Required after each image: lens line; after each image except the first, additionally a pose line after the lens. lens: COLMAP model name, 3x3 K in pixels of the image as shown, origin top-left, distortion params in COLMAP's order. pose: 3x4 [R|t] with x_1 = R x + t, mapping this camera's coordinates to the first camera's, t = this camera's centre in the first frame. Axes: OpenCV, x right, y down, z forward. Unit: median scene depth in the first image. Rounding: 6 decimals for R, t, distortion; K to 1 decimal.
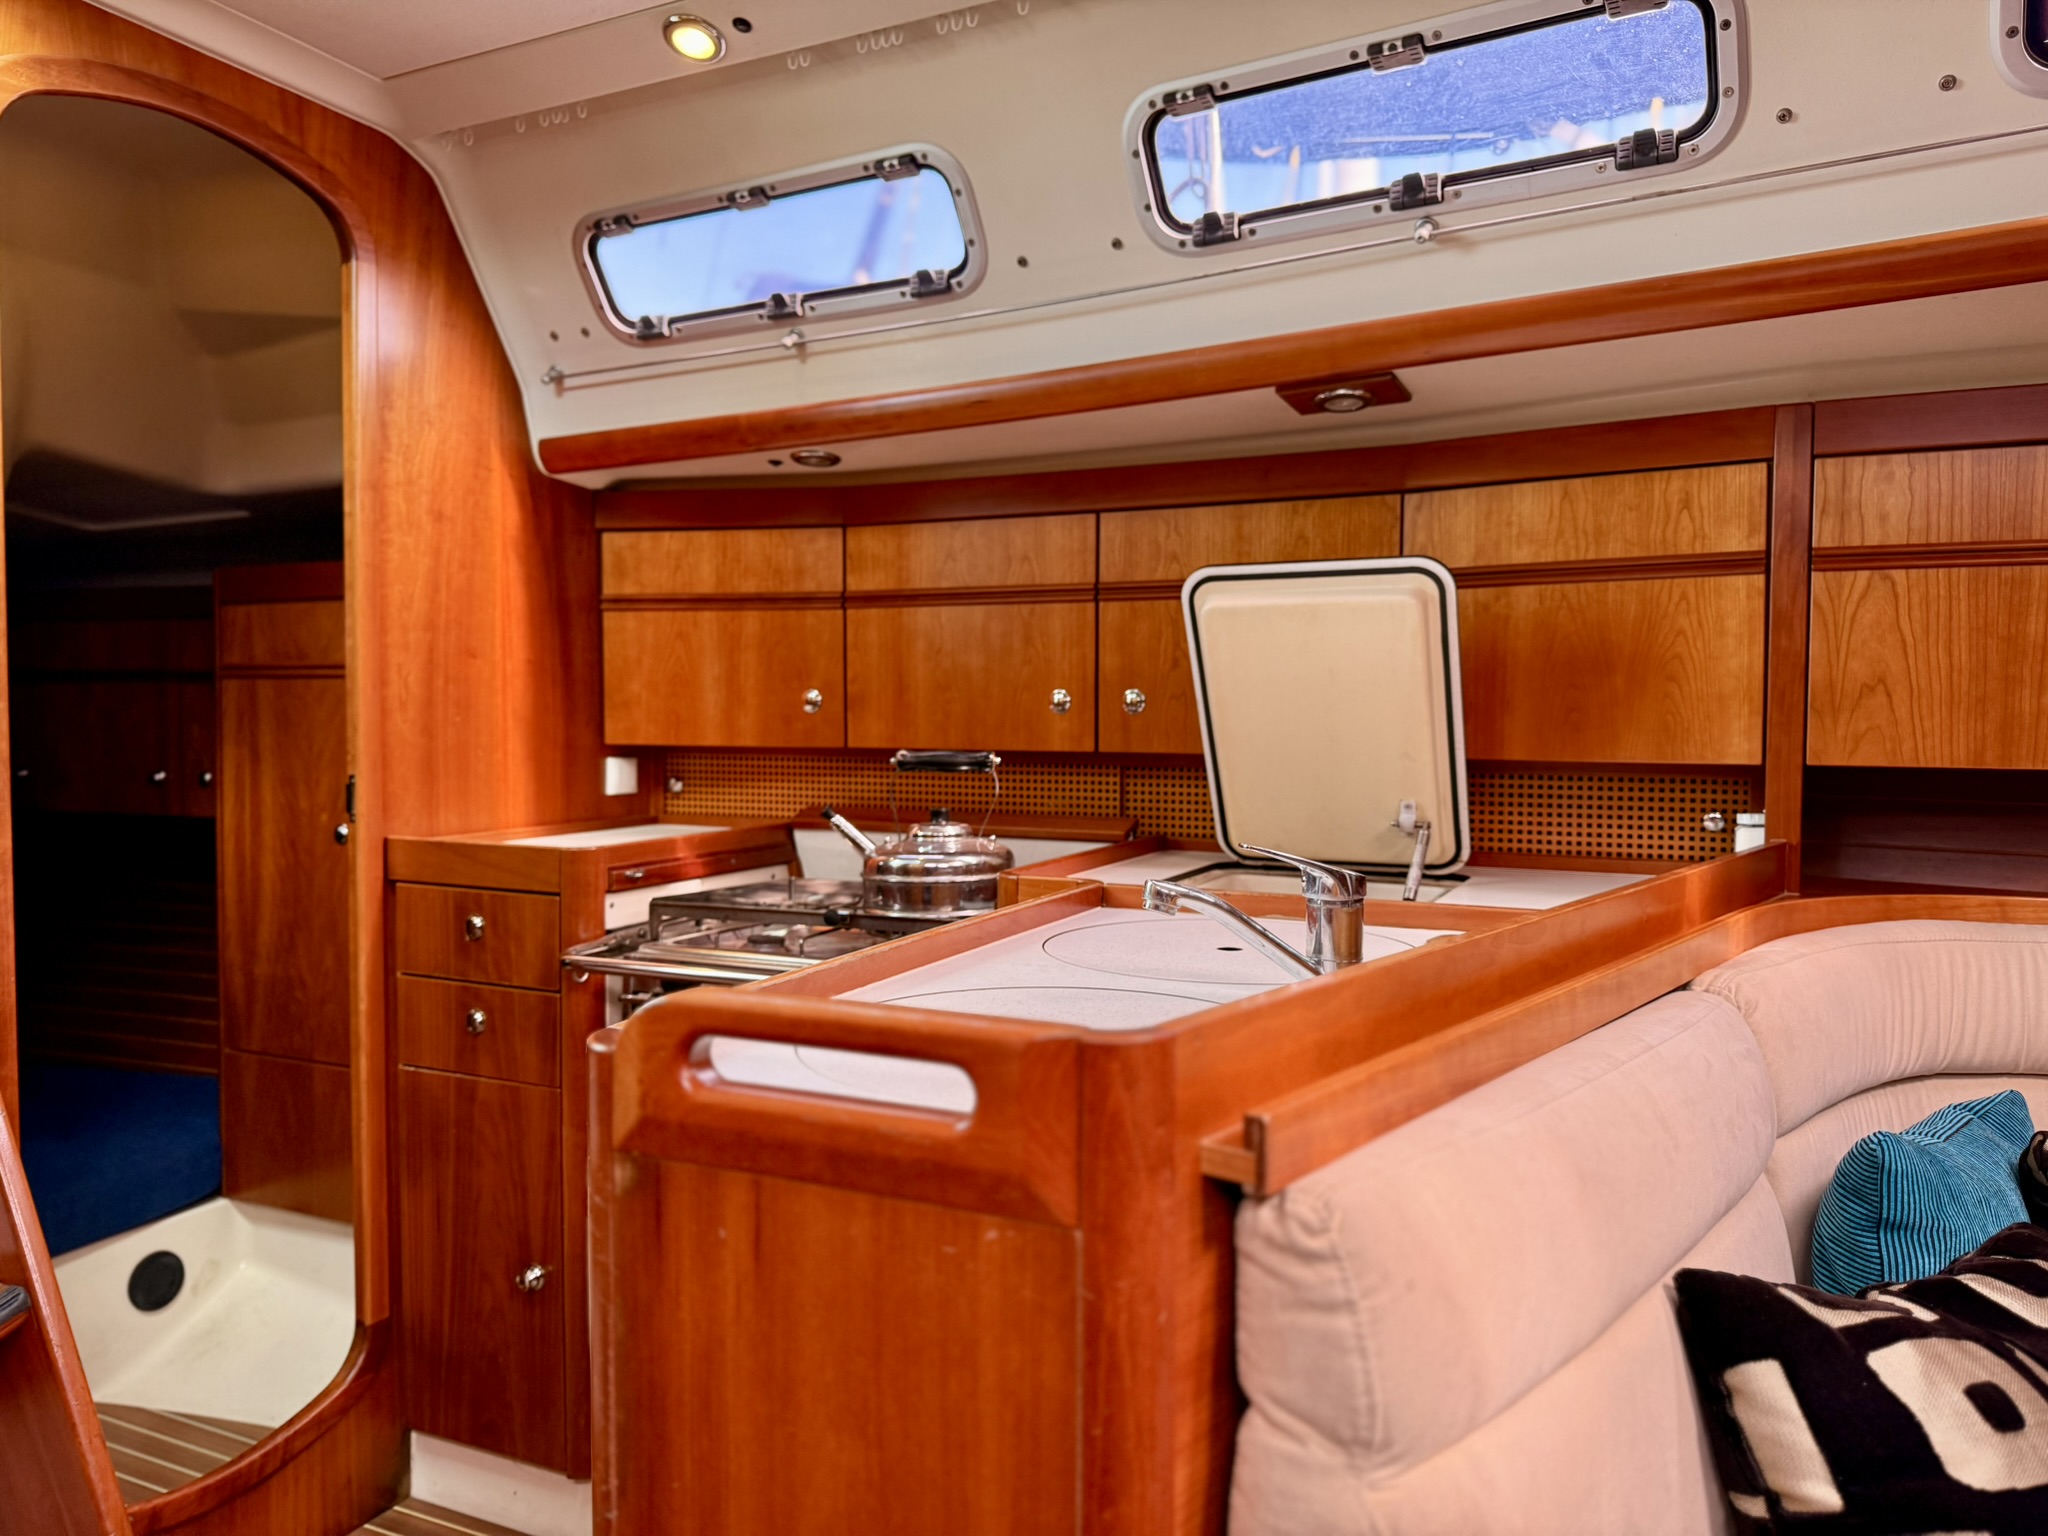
lens RADIAL K [[1447.4, 0, 1031.4], [0, 1447.4, 771.9], [0, 0, 1]] dist [0.034846, -0.038877]
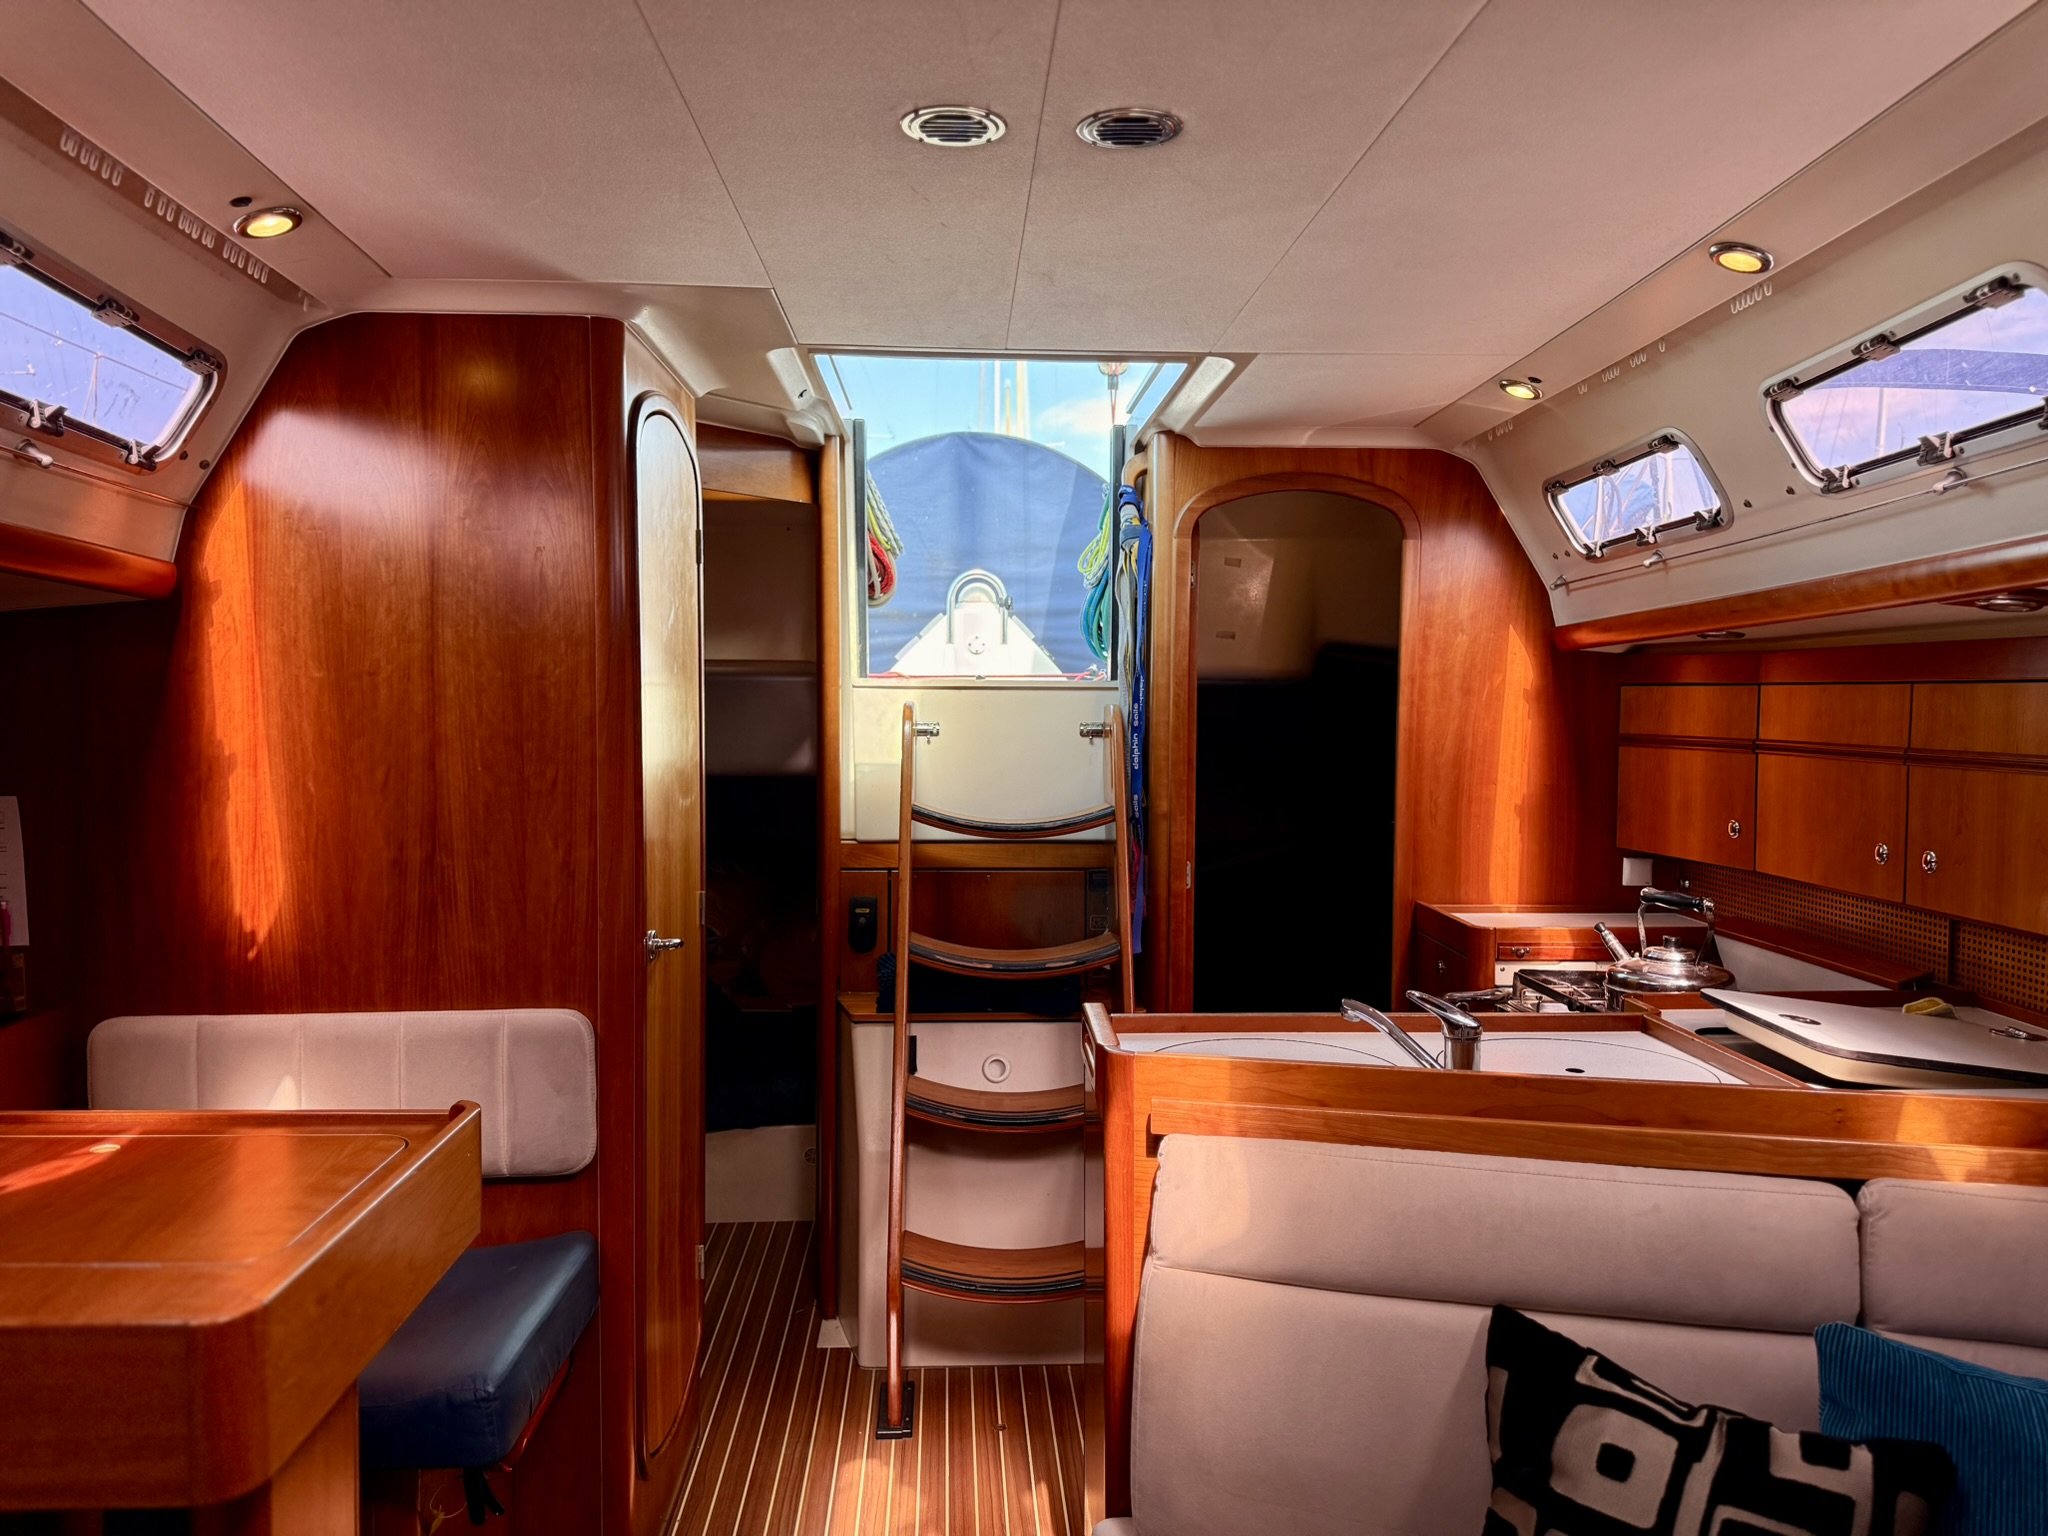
lens RADIAL K [[1440.8, 0, 1035.4], [0, 1440.8, 772.9], [0, 0, 1]] dist [0.096801, -0.175090]
pose [[0.480553, 0.042750, -0.875923, 0.741744], [-0.039469, 0.998853, 0.027096, -0.124267], [0.876077, 0.021551, 0.481689, -0.109765]]
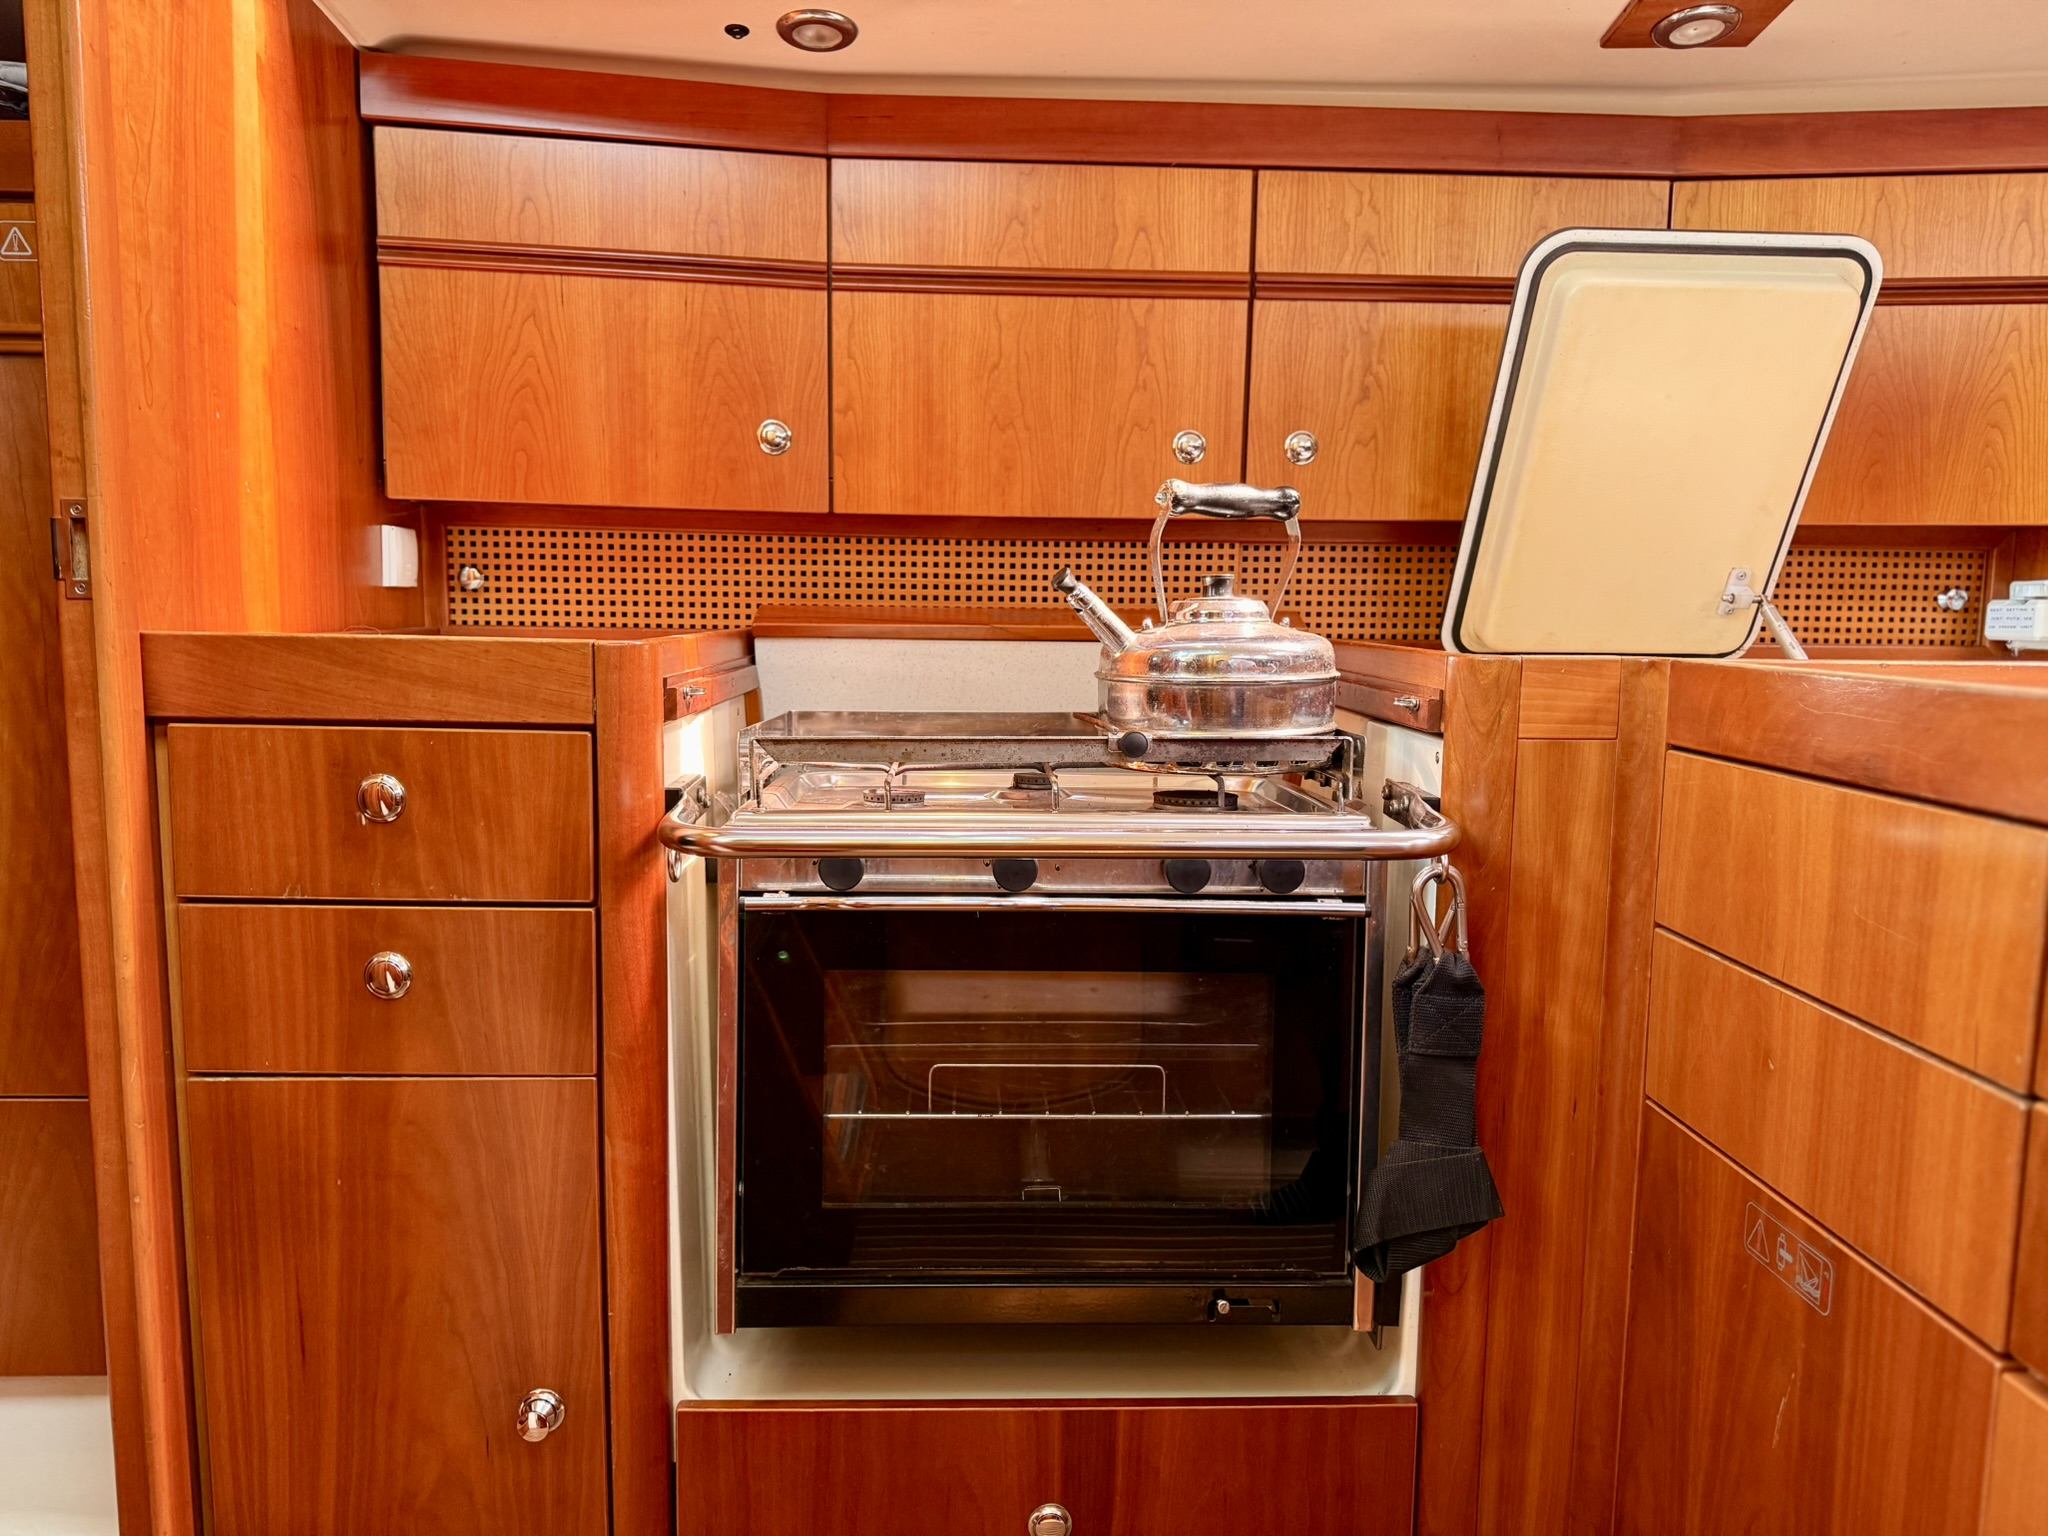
lens RADIAL K [[1461.4, 0, 1008.2], [0, 1461.4, 781.4], [0, 0, 1]] dist [0.027087, -0.038512]
pose [[0.890038, -0.048023, 0.453349, -0.425969], [0.009642, 0.996197, 0.086595, 0.057279], [-0.455784, -0.072702, 0.887116, 0.432265]]
